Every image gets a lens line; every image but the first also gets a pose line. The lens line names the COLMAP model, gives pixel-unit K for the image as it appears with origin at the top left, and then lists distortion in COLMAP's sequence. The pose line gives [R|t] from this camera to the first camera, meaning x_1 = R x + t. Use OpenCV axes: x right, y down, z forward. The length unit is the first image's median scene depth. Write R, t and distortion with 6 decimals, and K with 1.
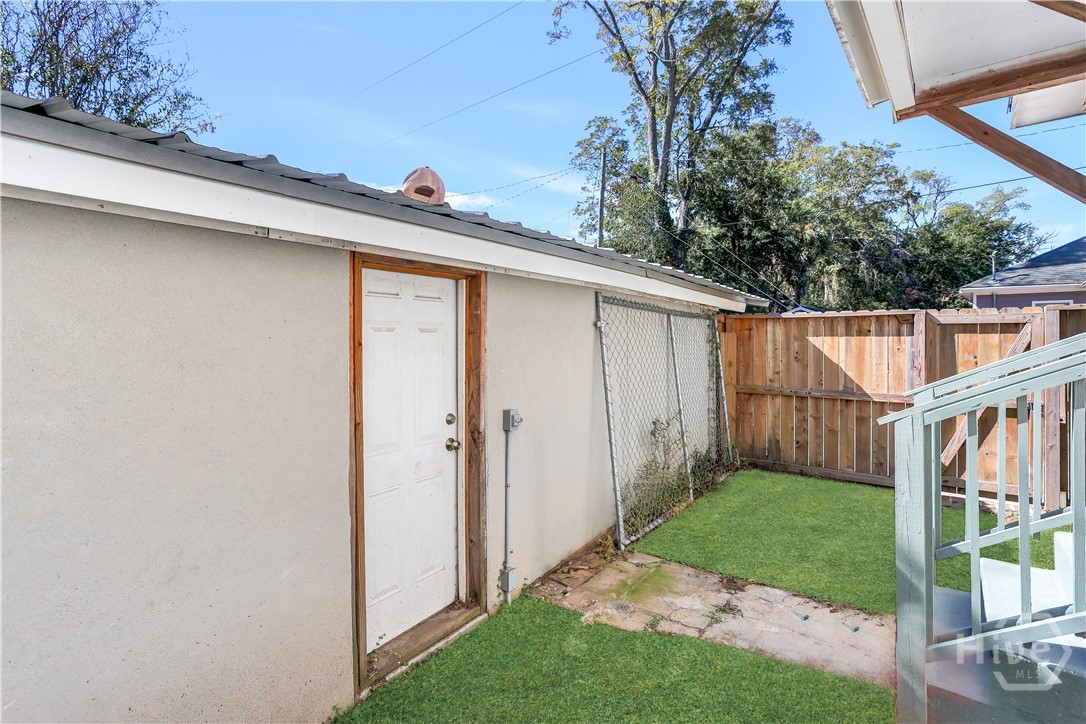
lens RADIAL K [[515.7, 0, 543.0], [0, 515.7, 362.0], [0, 0, 1]] dist [-0.079219, 0.038663]
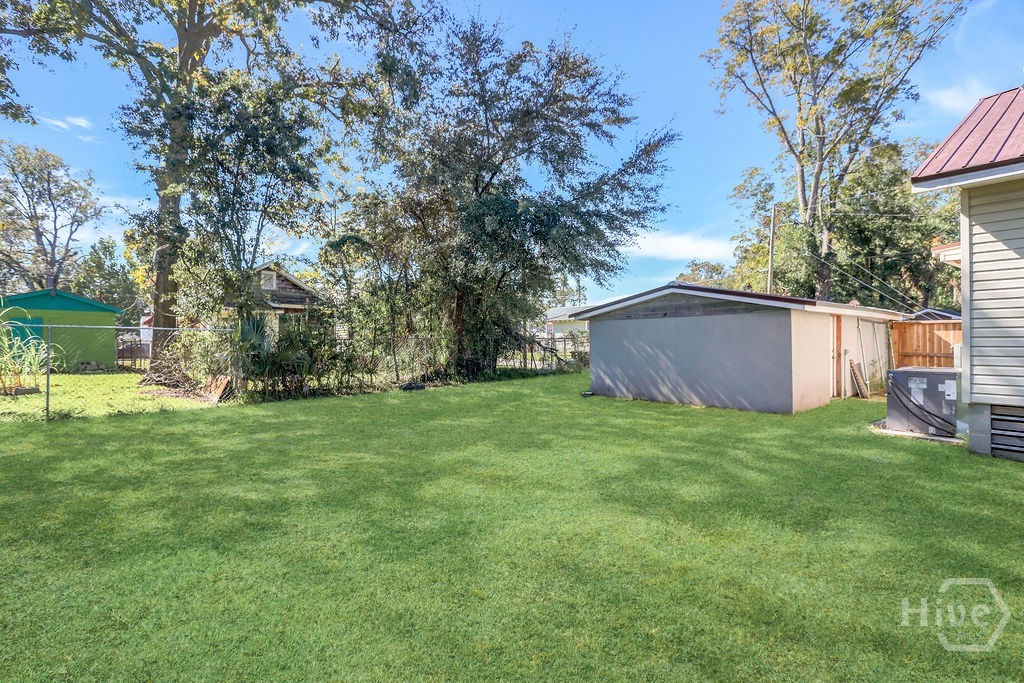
lens RADIAL K [[486.3, 0, 512.0], [0, 486.3, 341.5], [0, 0, 1]] dist [-0.079219, 0.038663]
pose [[0.967416, 0.009852, -0.253001, -0.212759], [-0.017310, 0.999478, -0.027269, 0.023111], [0.252600, 0.030760, 0.967082, -0.411233]]
